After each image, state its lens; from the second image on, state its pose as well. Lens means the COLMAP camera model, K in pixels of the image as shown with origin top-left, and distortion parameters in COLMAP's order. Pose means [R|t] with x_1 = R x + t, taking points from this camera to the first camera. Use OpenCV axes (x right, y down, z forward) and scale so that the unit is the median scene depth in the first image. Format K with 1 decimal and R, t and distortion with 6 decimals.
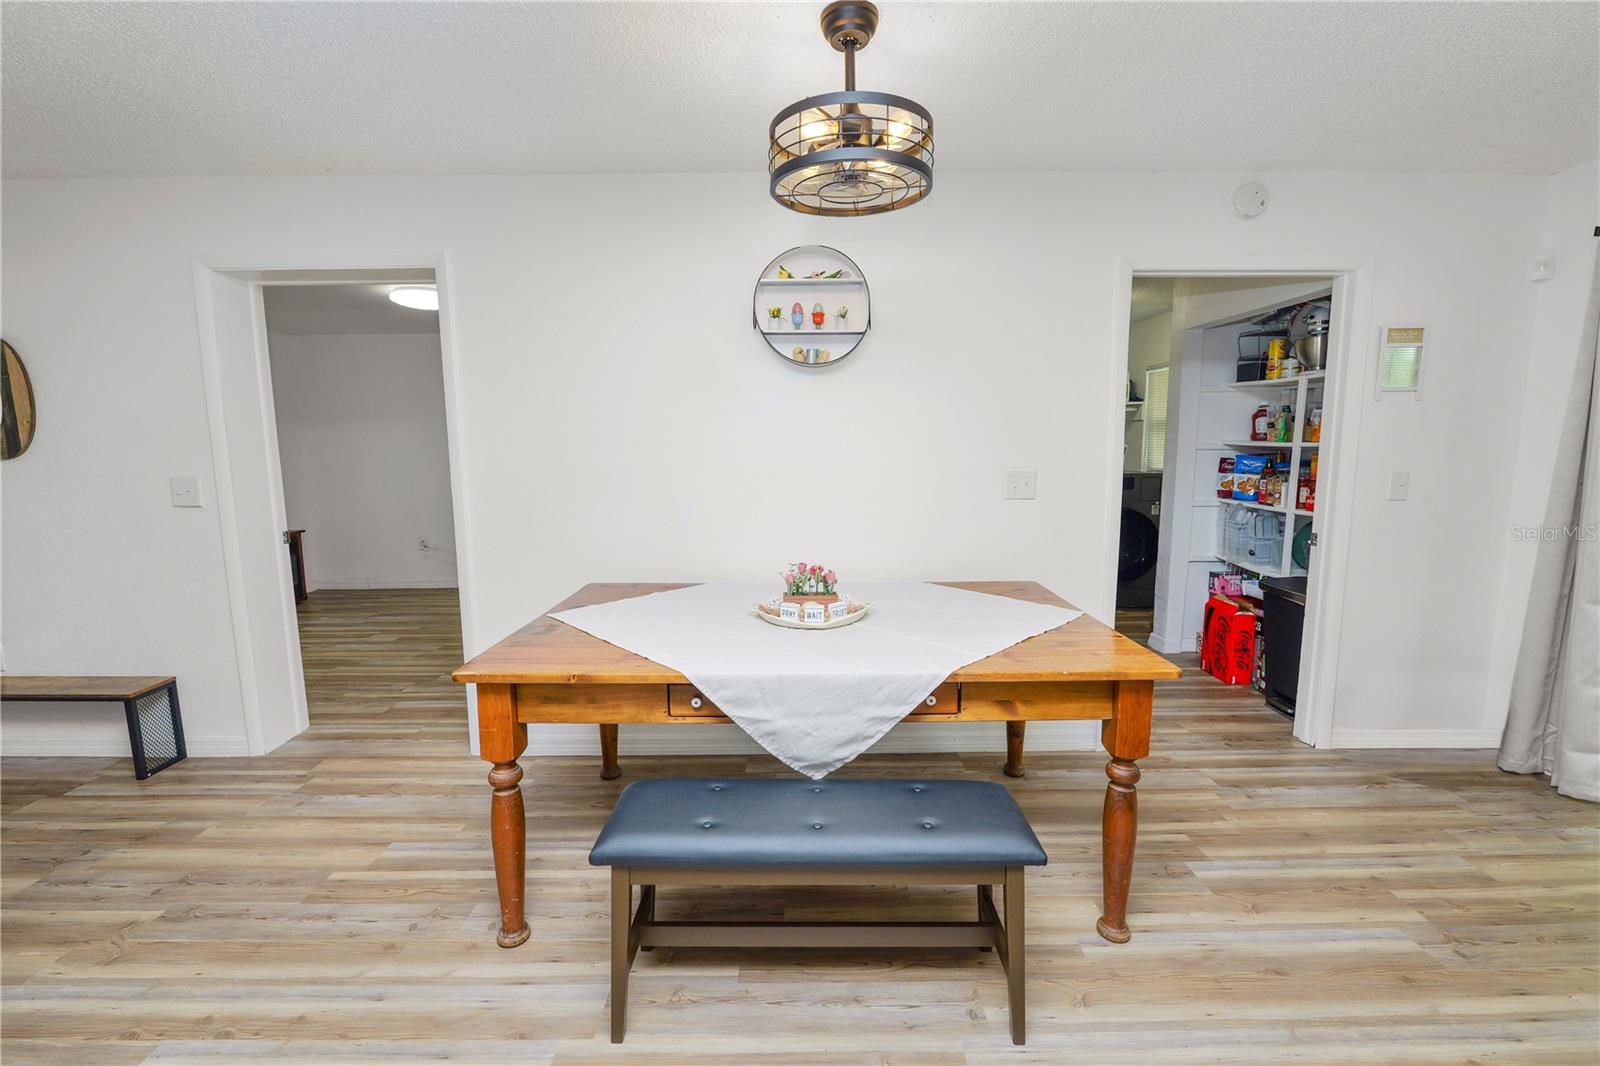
lens RADIAL K [[650.7, 0, 807.1], [0, 650.7, 525.9], [0, 0, 1]] dist [-0.009889, 0.000111]
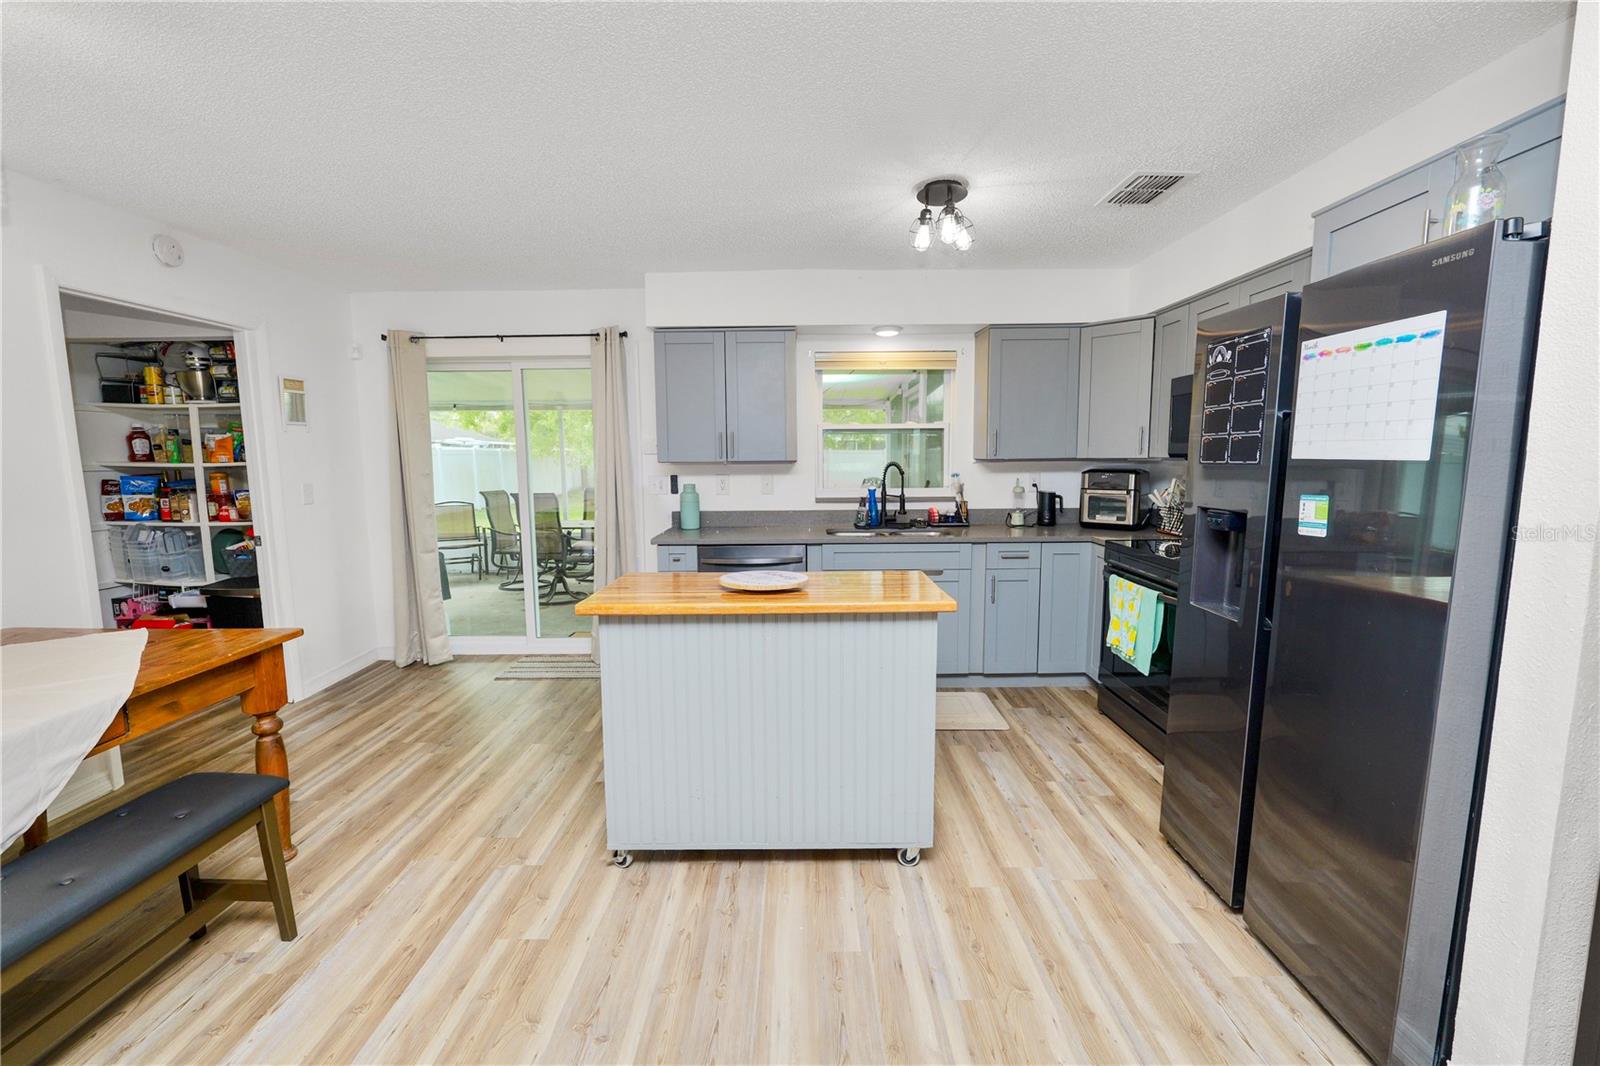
lens RADIAL K [[651.9, 0, 798.0], [0, 651.9, 529.5], [0, 0, 1]] dist [-0.011312, 0.000015]
pose [[0.014410, -0.107316, 0.994120, -0.353491], [0.132112, 0.985712, 0.104493, 0.005380], [-0.991130, 0.129830, 0.028382, -0.050474]]
